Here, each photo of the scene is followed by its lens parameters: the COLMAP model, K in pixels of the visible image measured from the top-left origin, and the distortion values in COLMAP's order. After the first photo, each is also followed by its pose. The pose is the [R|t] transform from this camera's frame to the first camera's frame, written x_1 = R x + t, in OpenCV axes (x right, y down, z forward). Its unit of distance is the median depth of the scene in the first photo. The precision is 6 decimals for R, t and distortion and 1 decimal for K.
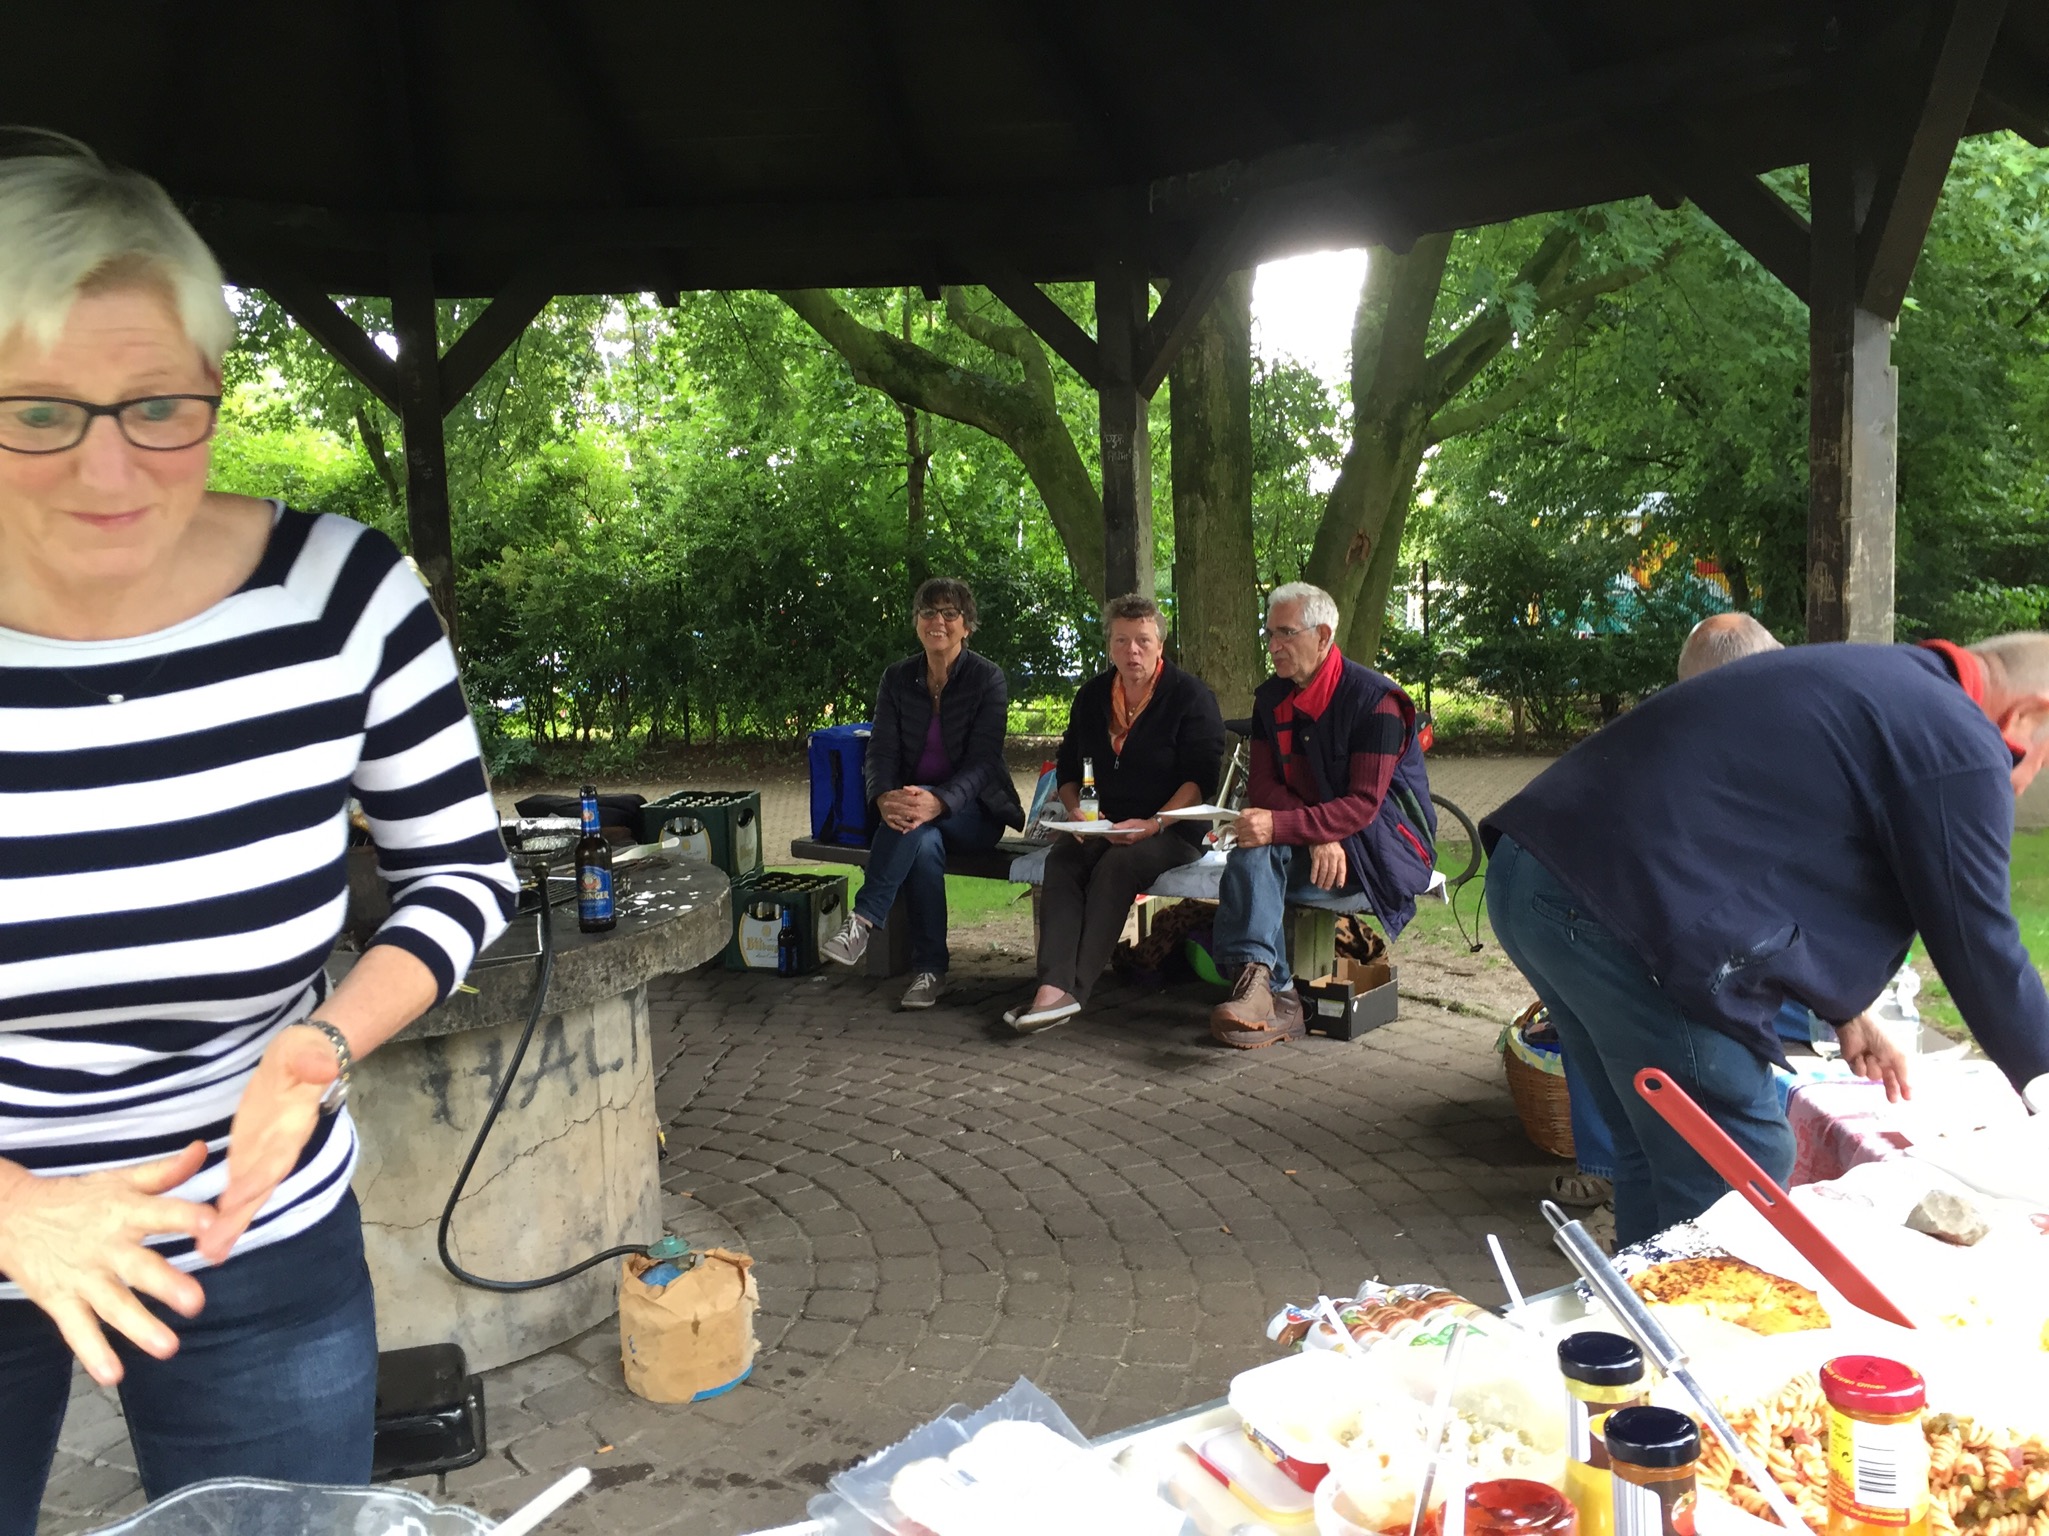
lens RADIAL K [[1739.4, 0, 1015.8], [0, 1739.4, 773.4], [0, 0, 1]] dist [0.084621, -0.111157]
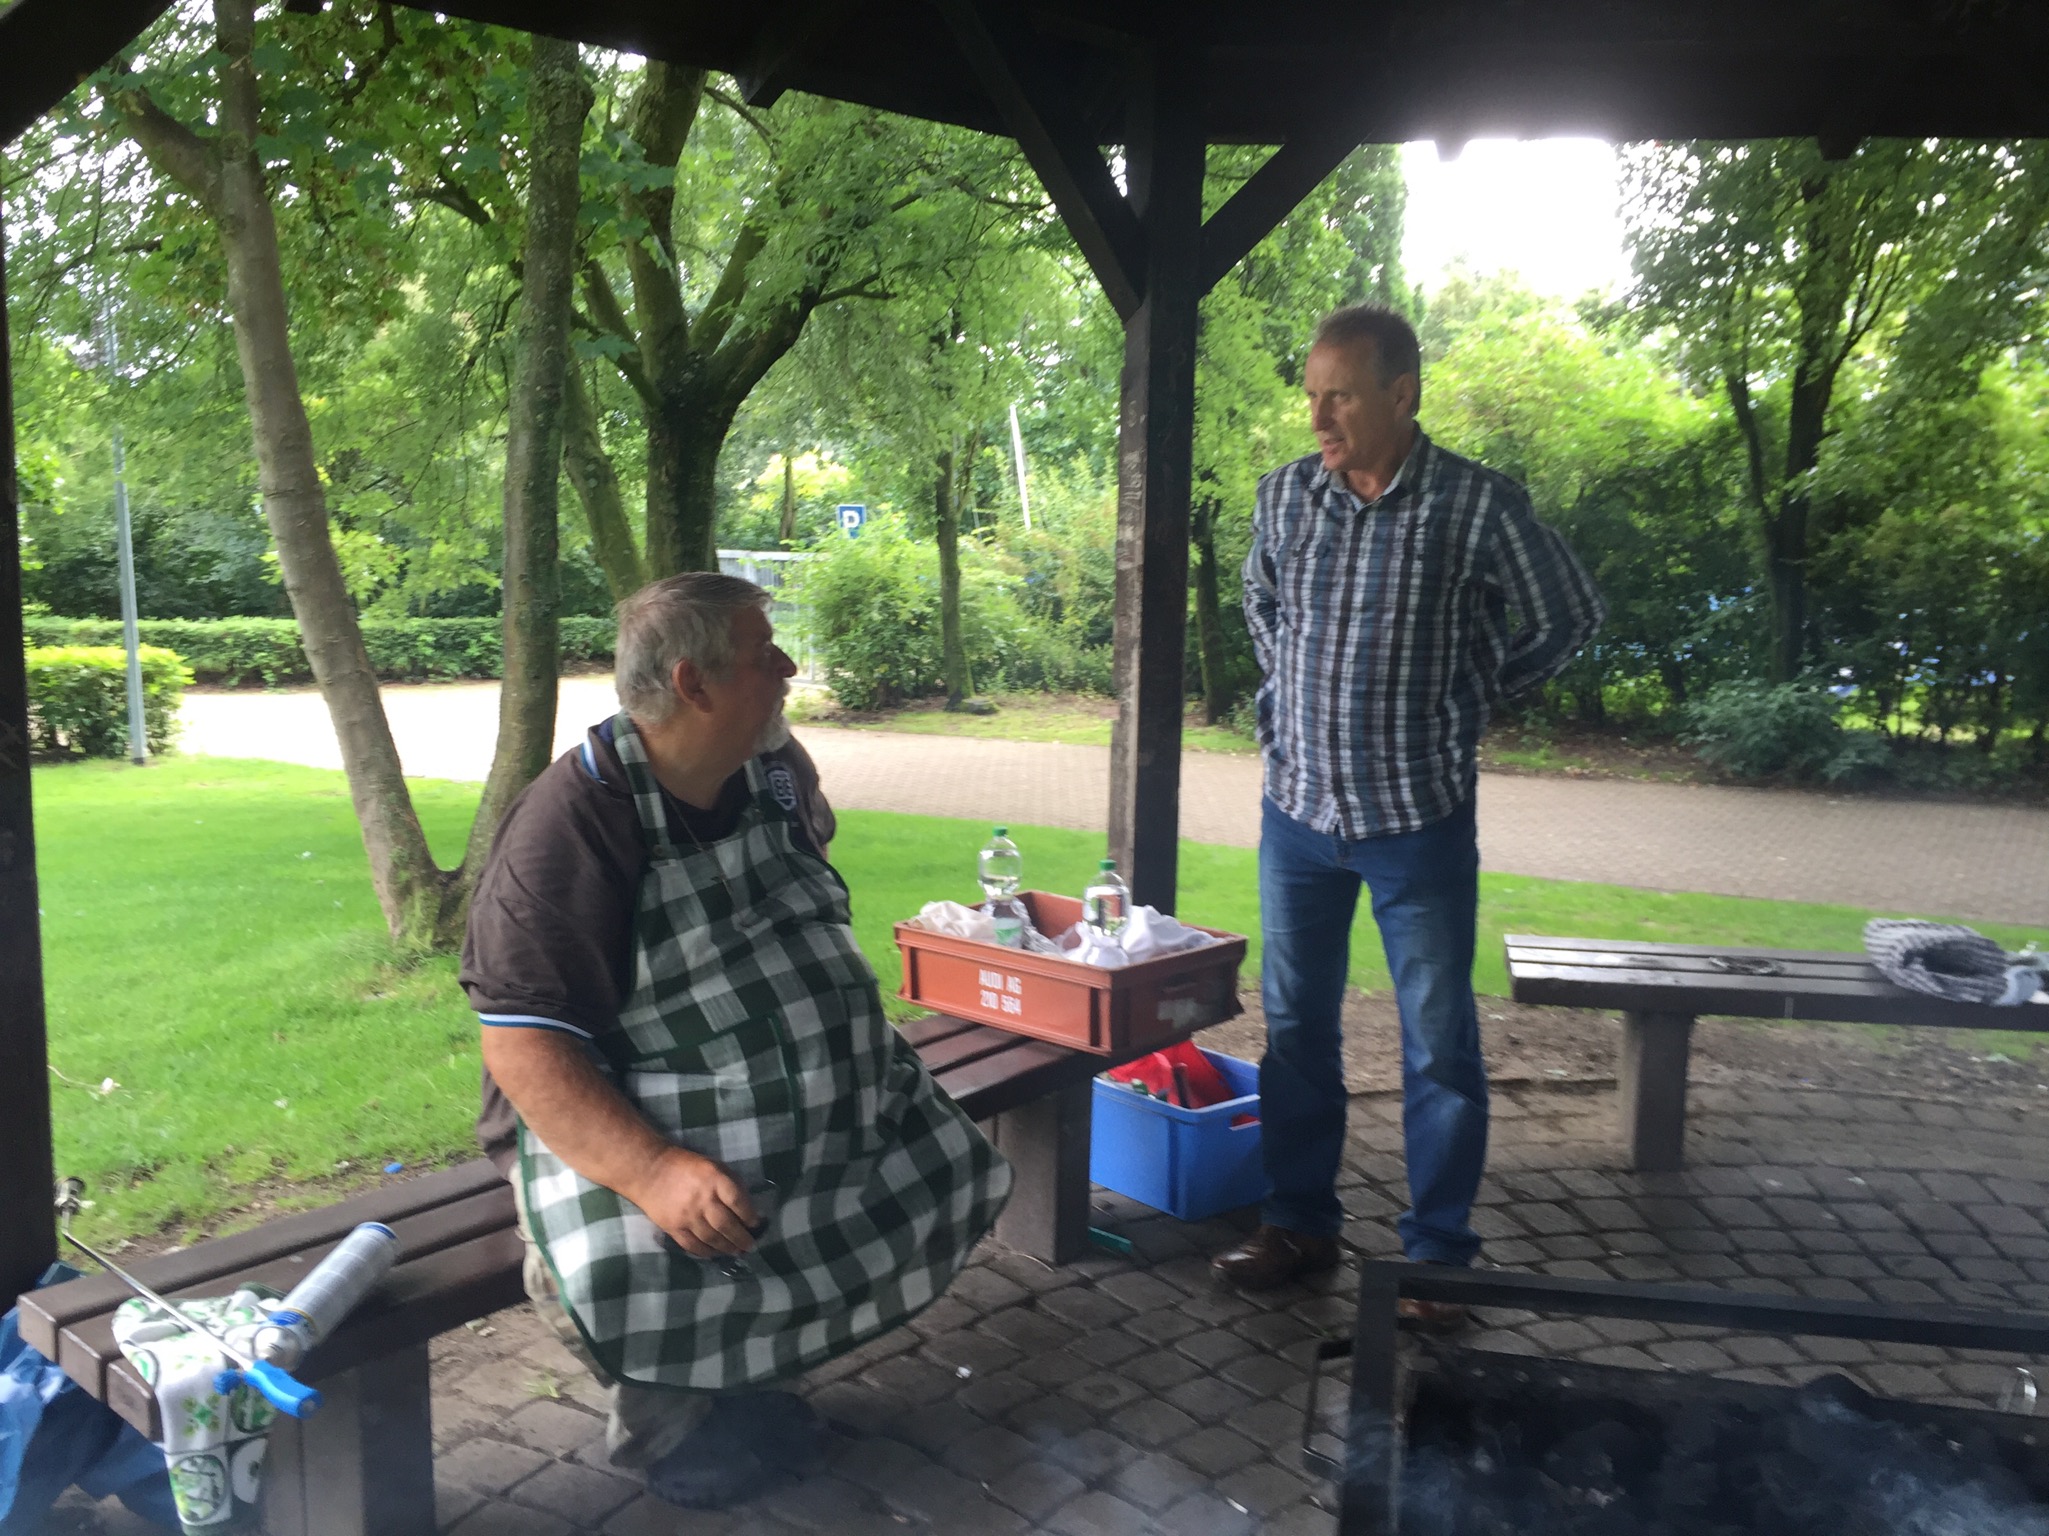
lens RADIAL K [[1742.9, 0, 989.9], [0, 1742.9, 813.2], [0, 0, 1]] dist [0.067727, -0.109167]
pose [[0.775189, 0.121560, -0.619924, -0.341436], [-0.094470, 0.992584, 0.076503, -0.030733], [0.624626, -0.000740, 0.780924, 0.262496]]
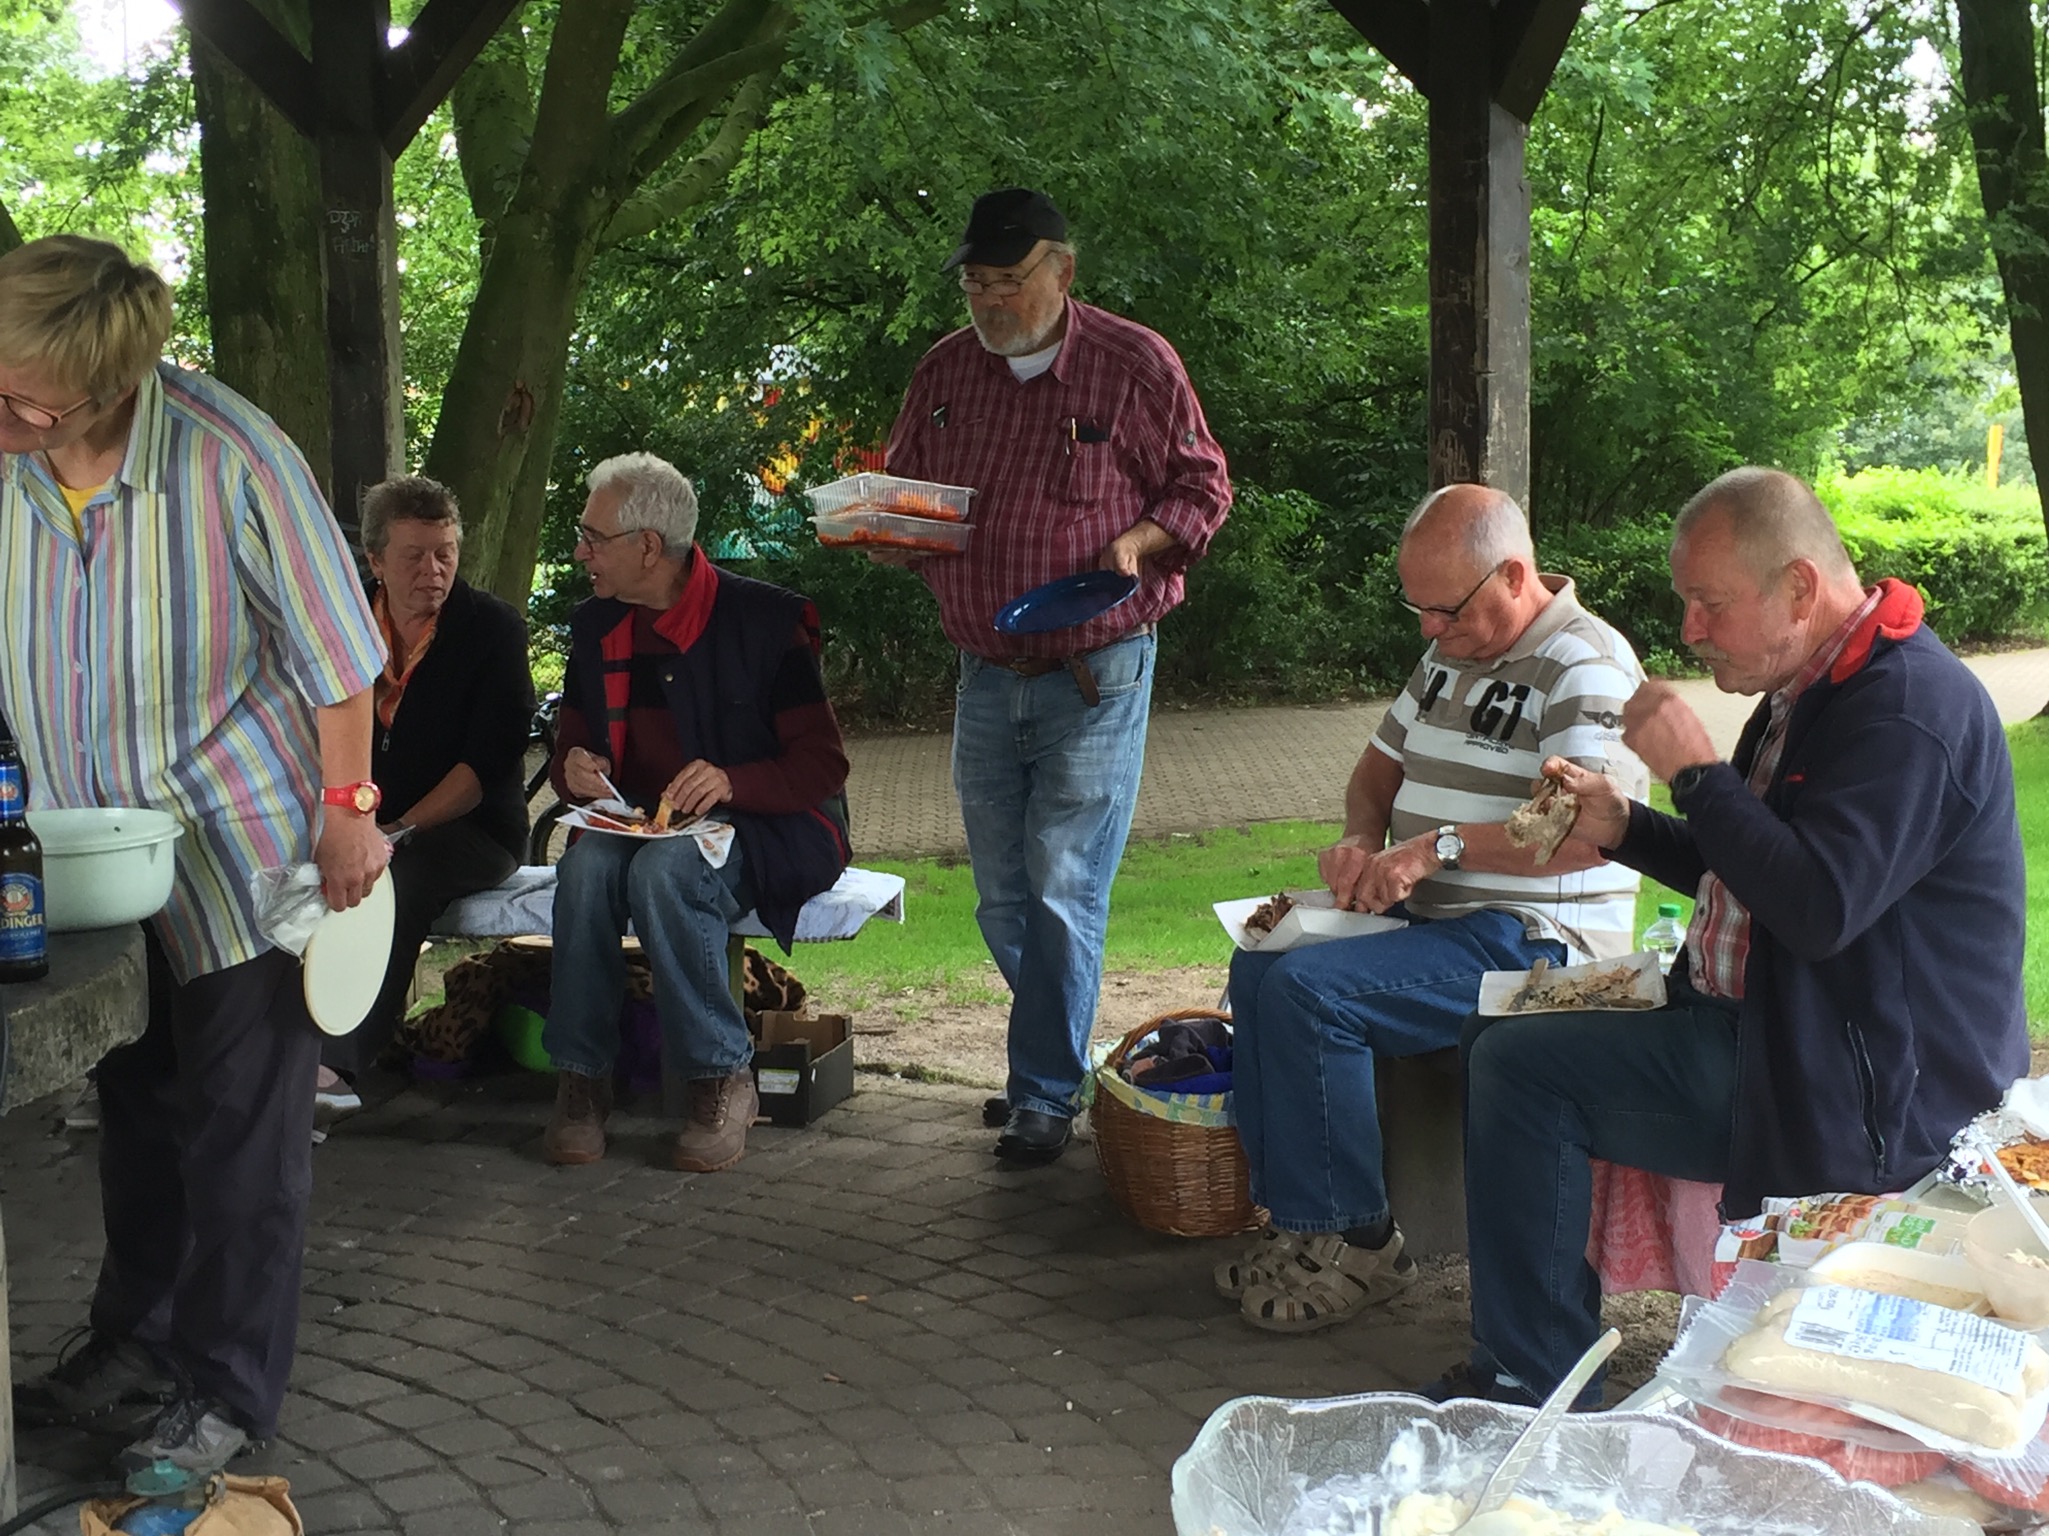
lens RADIAL K [[2867.1, 0, 1024.5], [0, 2867.1, 768.0], [0, 0, 1]] dist [0.043248, 0.029277]
pose [[0.898938, -0.034013, 0.436753, -0.214945], [0.037913, 0.999281, -0.000212, 0.017446], [-0.436431, 0.016749, 0.899582, -0.037812]]
